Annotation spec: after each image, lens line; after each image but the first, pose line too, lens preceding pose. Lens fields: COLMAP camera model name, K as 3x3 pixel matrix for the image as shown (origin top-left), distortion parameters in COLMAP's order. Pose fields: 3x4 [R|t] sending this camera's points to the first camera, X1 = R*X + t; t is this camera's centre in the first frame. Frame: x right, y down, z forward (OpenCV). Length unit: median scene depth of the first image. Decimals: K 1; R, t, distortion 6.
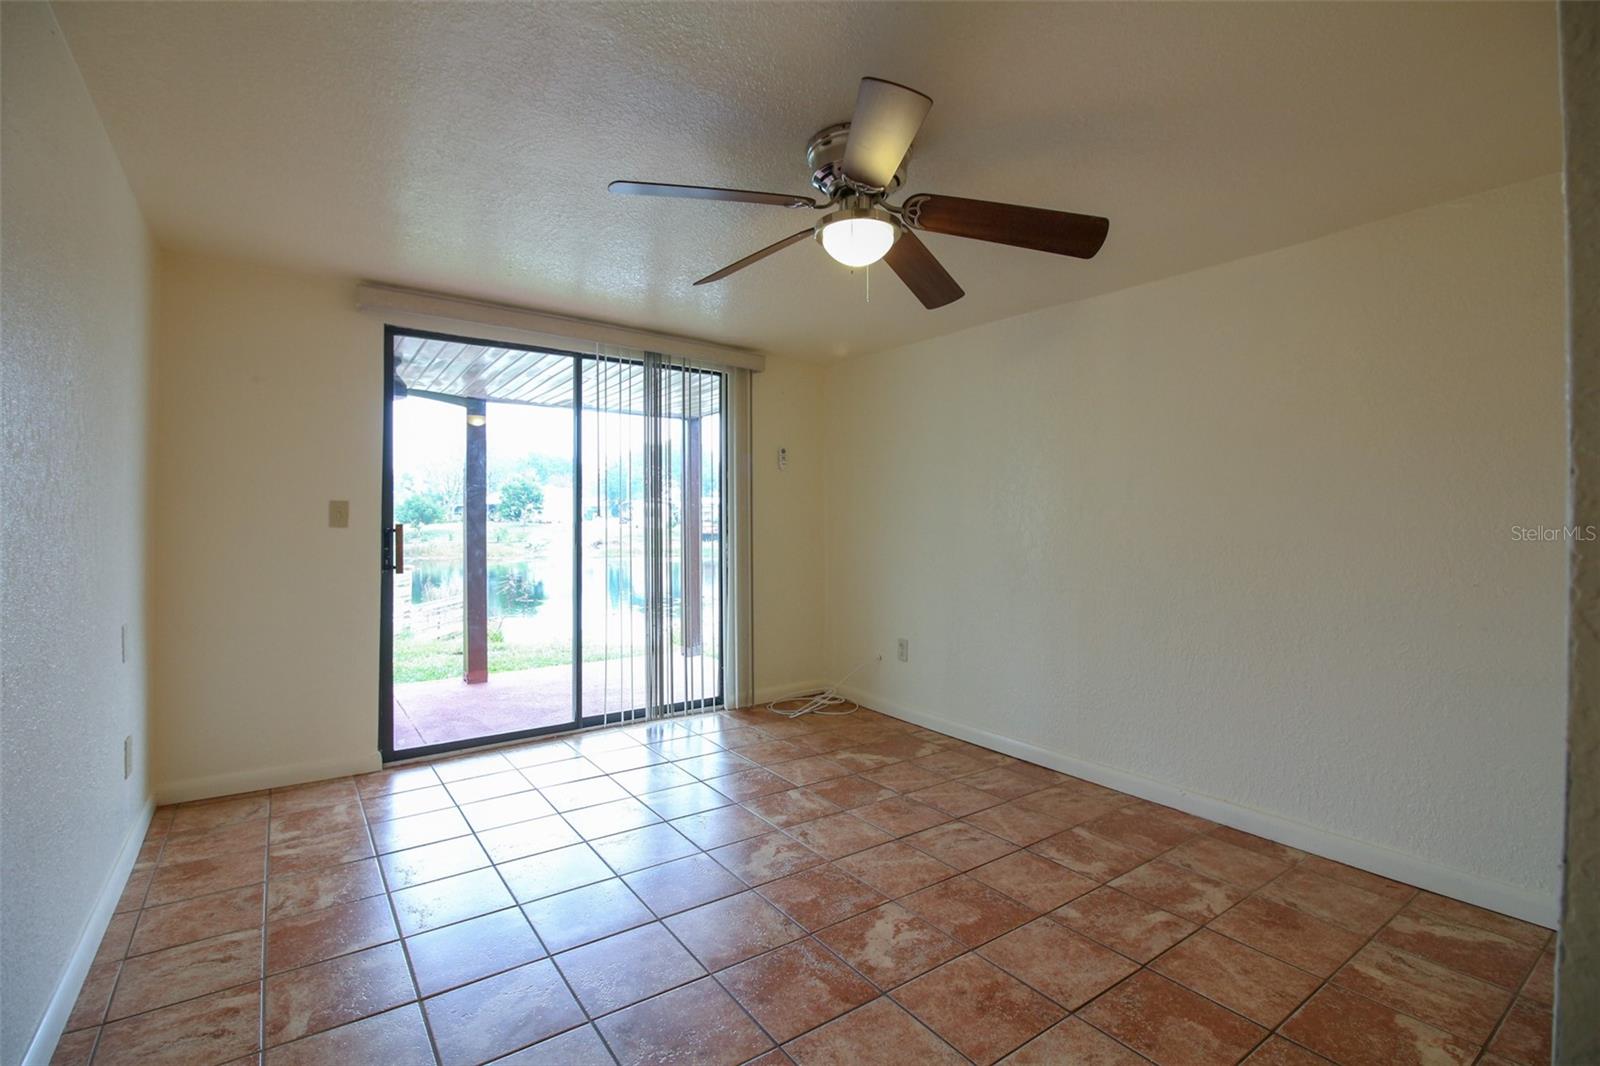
lens RADIAL K [[739.9, 0, 800.6], [0, 739.9, 517.7], [0, 0, 1]] dist [0.001975, -0.013194]
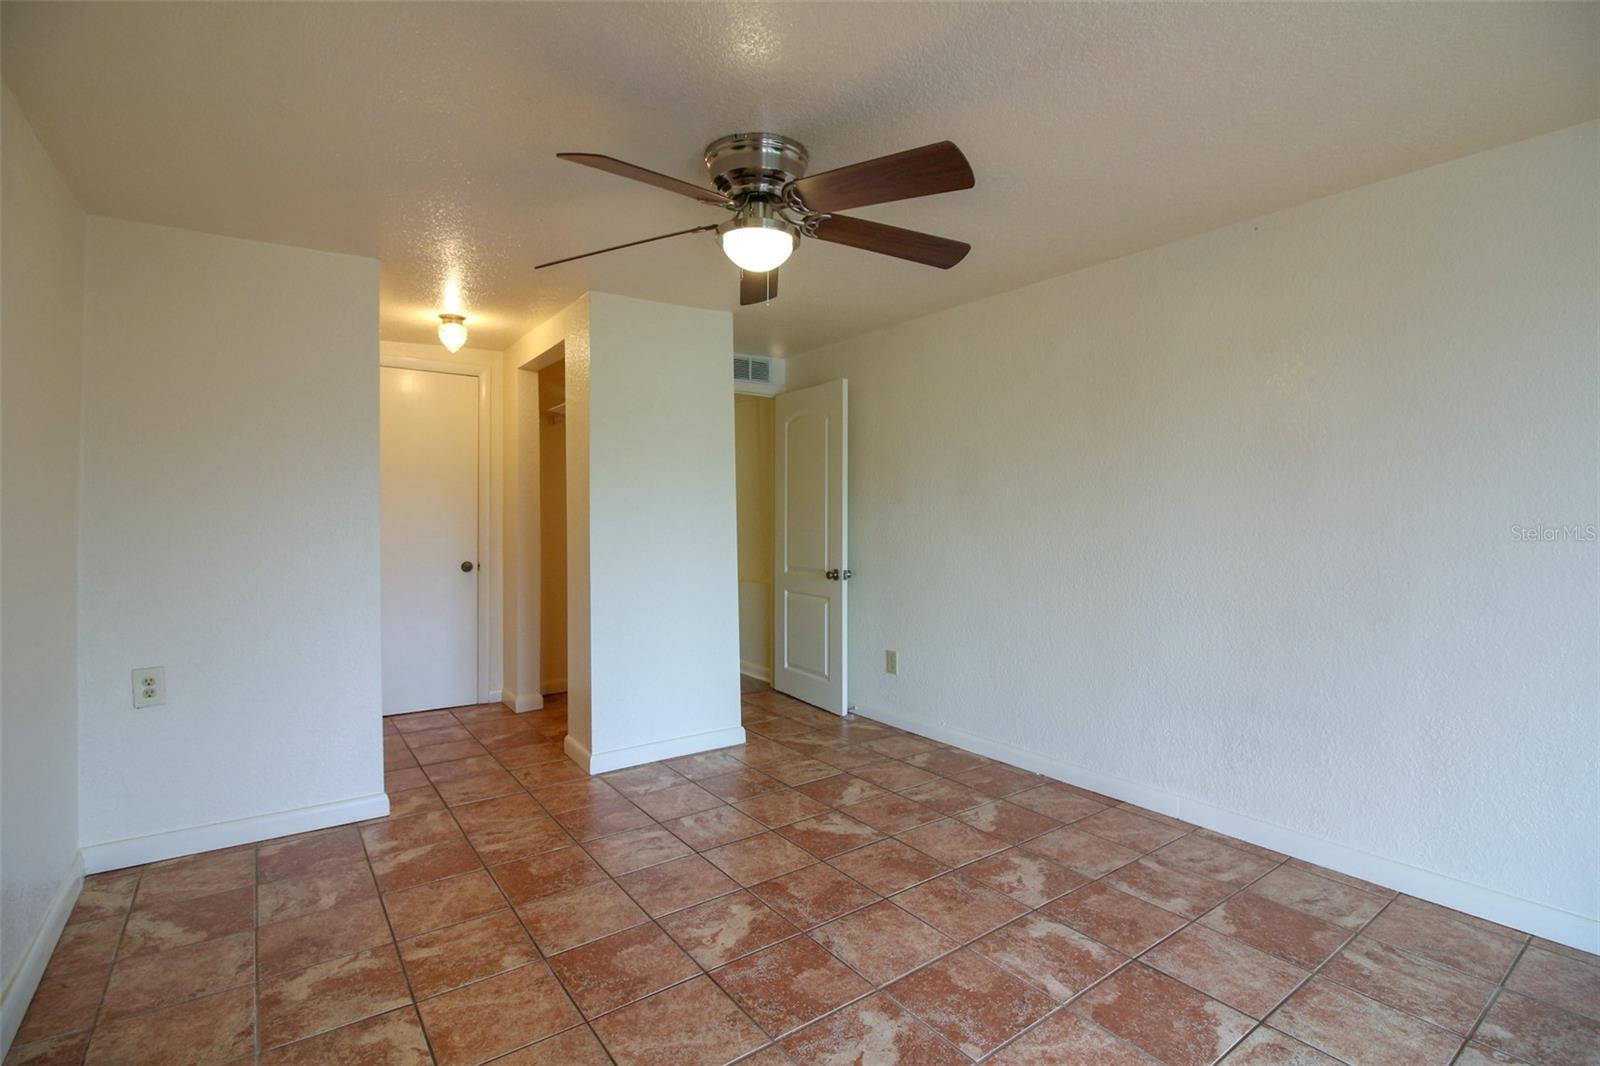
lens RADIAL K [[739.9, 0, 800.6], [0, 739.9, 517.7], [0, 0, 1]] dist [0.001975, -0.013194]
pose [[-0.999852, -0.002733, -0.016992, 0.035262], [-0.002735, 0.999996, 0.000069, -0.000710], [0.016991, 0.000115, -0.999856, 2.003682]]
